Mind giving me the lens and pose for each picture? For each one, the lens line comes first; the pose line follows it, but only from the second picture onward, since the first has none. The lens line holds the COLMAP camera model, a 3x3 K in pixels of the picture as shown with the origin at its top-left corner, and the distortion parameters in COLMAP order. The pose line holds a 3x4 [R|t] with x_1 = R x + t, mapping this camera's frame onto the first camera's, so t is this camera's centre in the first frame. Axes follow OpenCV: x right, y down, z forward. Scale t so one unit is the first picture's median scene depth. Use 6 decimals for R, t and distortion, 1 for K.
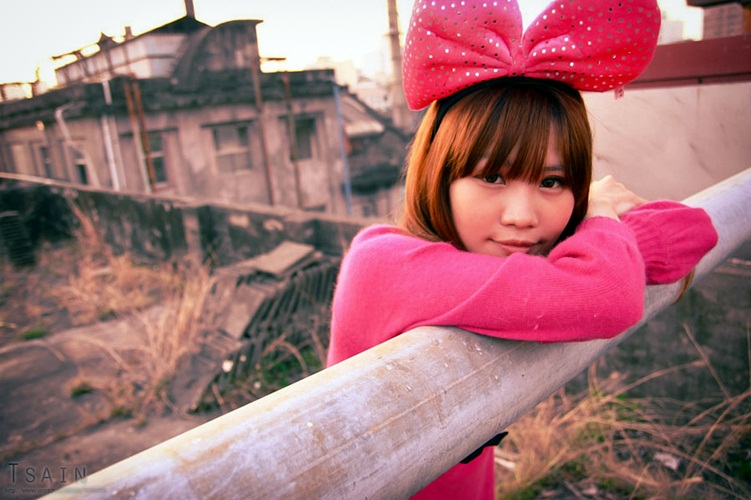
lens RADIAL K [[598.5, 0, 376.8], [0, 598.5, 245.8], [0, 0, 1]] dist [-0.039618, 0.017663]
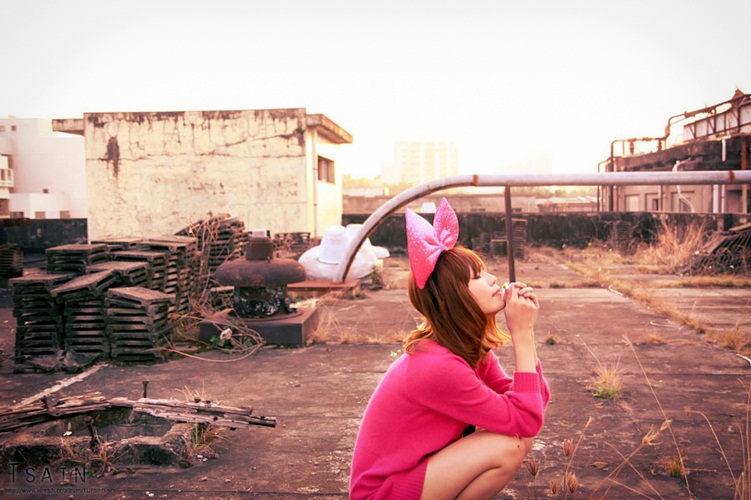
lens RADIAL K [[818.4, 0, 379.0], [0, 818.4, 251.2], [0, 0, 1]] dist [0.060024, 0.000000]
pose [[0.665503, 0.127283, -0.735463, 0.199304], [-0.223593, 0.974098, -0.033742, 0.084875], [0.712118, 0.186900, 0.676725, -0.328523]]
